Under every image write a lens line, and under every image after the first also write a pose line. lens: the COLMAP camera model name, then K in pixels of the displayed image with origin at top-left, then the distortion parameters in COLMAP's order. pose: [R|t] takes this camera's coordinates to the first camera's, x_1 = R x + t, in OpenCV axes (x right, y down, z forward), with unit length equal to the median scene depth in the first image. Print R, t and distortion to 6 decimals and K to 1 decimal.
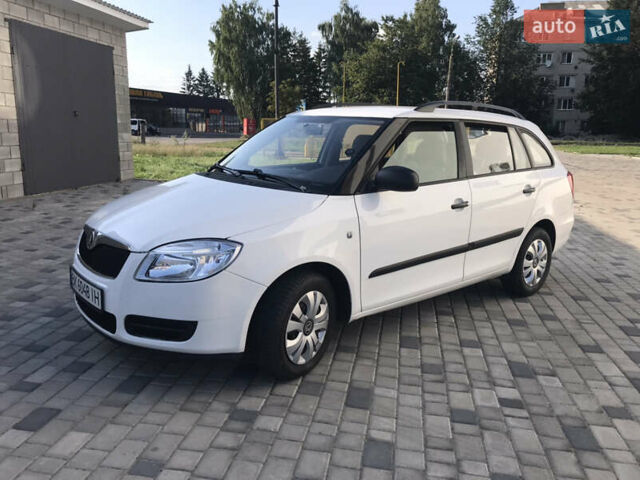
lens RADIAL K [[528.5, 0, 318.8], [0, 528.5, 241.6], [0, 0, 1]] dist [0.005778, 0.007814]
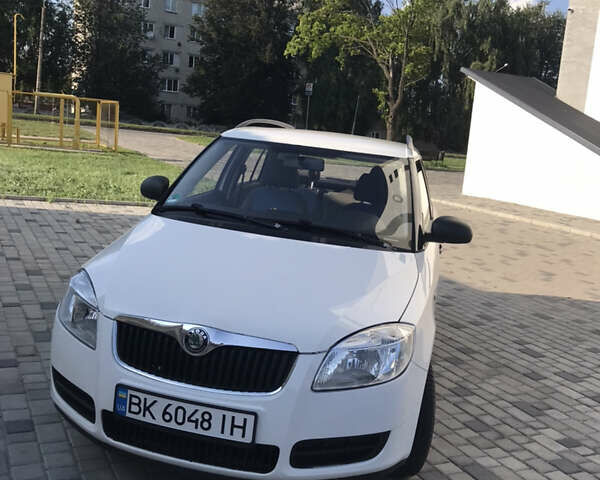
lens RADIAL K [[658.8, 0, 299.7], [0, 658.8, 252.8], [0, 0, 1]] dist [0.016822, -0.042954]
pose [[0.794080, -0.050851, 0.605683, -0.692389], [0.042757, 0.998699, 0.027790, -0.110912], [-0.606308, 0.003830, 0.795221, 0.222688]]
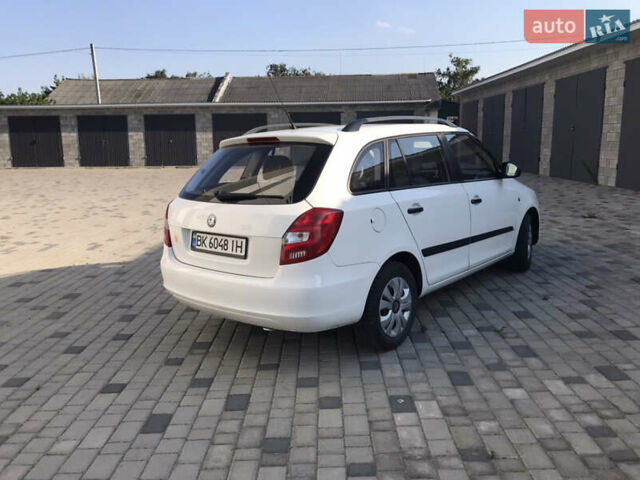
lens RADIAL K [[525.8, 0, 322.6], [0, 525.8, 239.6], [0, 0, 1]] dist [0.011451, -0.000475]
pose [[-0.986571, 0.029414, -0.160662, 0.557390], [-0.035489, 0.921547, 0.386643, -0.570022], [0.159430, 0.387152, -0.908127, 2.585711]]
